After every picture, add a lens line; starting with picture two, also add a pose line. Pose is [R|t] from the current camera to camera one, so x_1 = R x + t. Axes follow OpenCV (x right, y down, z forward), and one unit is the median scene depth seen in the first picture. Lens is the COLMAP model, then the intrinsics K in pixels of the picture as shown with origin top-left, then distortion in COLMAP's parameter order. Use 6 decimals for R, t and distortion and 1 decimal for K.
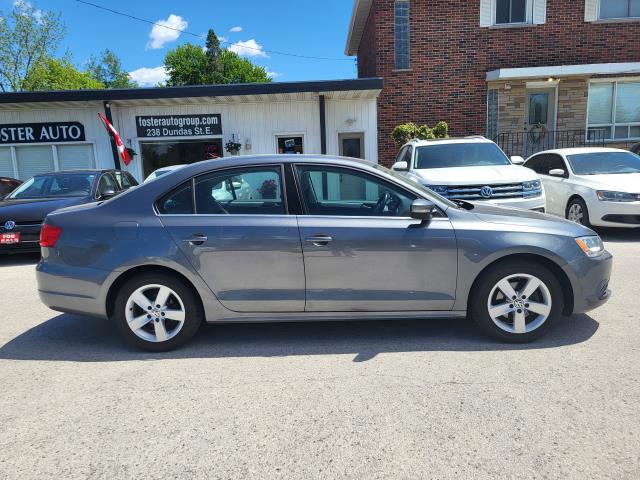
lens RADIAL K [[494.8, 0, 320.0], [0, 494.8, 240.0], [0, 0, 1]] dist [-0.009912, -0.000648]
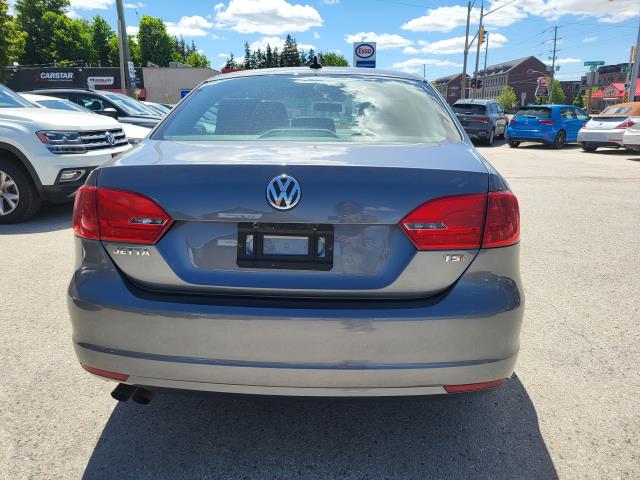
lens RADIAL K [[480.4, 0, 327.0], [0, 480.4, 237.4], [0, 0, 1]] dist [0.067866, -0.055169]
pose [[0.024650, -0.207335, 0.977960, -0.251065], [0.147161, 0.968352, 0.201588, -0.023273], [-0.988805, 0.138948, 0.054381, 0.299955]]
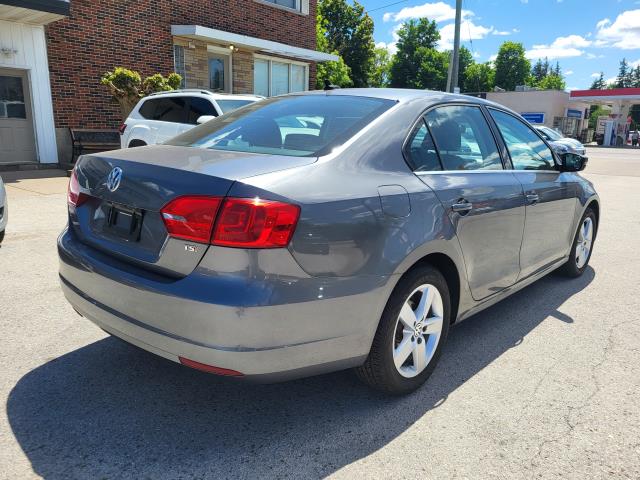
lens RADIAL K [[480.4, 0, 327.0], [0, 480.4, 237.4], [0, 0, 1]] dist [0.067866, -0.055169]
pose [[0.633285, -0.106207, 0.766597, -0.222962], [0.058451, 0.994273, 0.089464, -0.006739], [-0.771708, -0.011847, 0.635866, 0.183868]]
